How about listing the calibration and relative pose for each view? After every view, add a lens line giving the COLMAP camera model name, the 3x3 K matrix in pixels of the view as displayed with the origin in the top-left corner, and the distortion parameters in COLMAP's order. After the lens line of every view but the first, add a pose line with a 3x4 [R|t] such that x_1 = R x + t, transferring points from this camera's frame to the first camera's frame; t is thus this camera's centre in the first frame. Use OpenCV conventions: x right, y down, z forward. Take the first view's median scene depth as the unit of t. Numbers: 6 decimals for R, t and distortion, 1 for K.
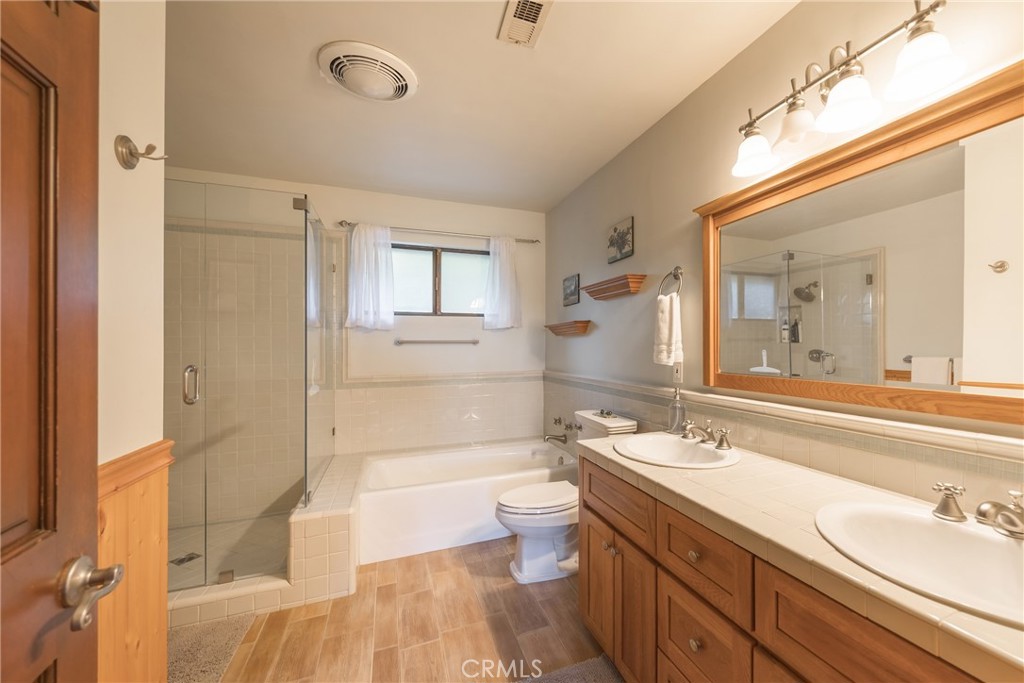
lens RADIAL K [[390.9, 0, 513.0], [0, 390.9, 349.6], [0, 0, 1]] dist [-0.000429, -0.000007]
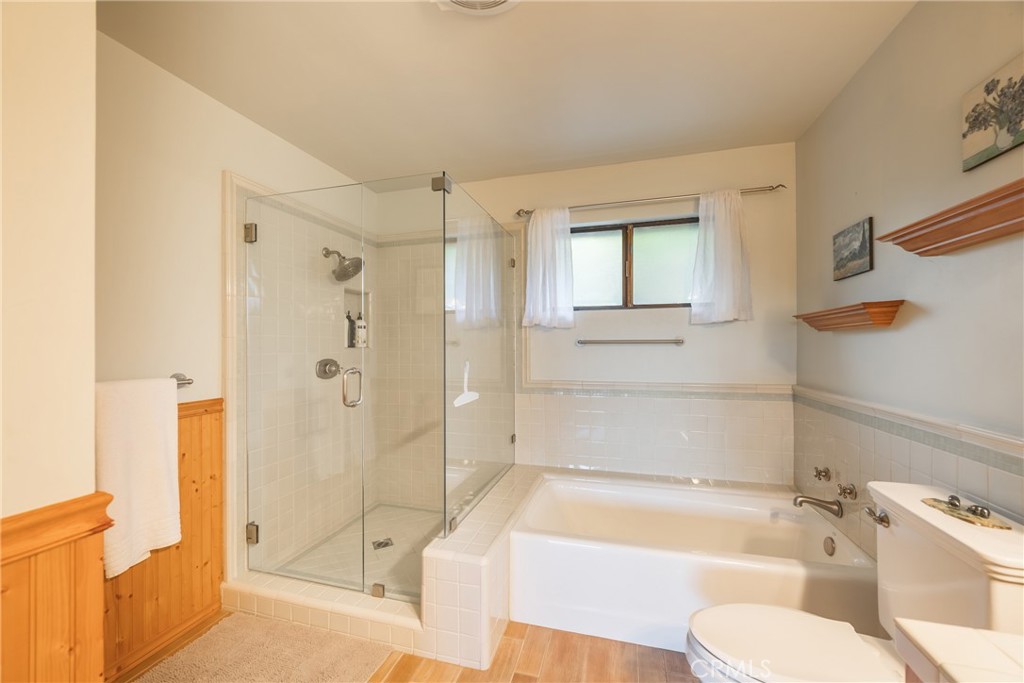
lens RADIAL K [[379.4, 0, 512.0], [0, 379.4, 341.5], [0, 0, 1]] dist [-0.000545, -0.000001]
pose [[0.843513, -0.003560, -0.537097, 0.024584], [-0.004900, 0.999885, -0.014323, -0.008538], [0.537086, 0.014713, 0.843399, 0.240542]]
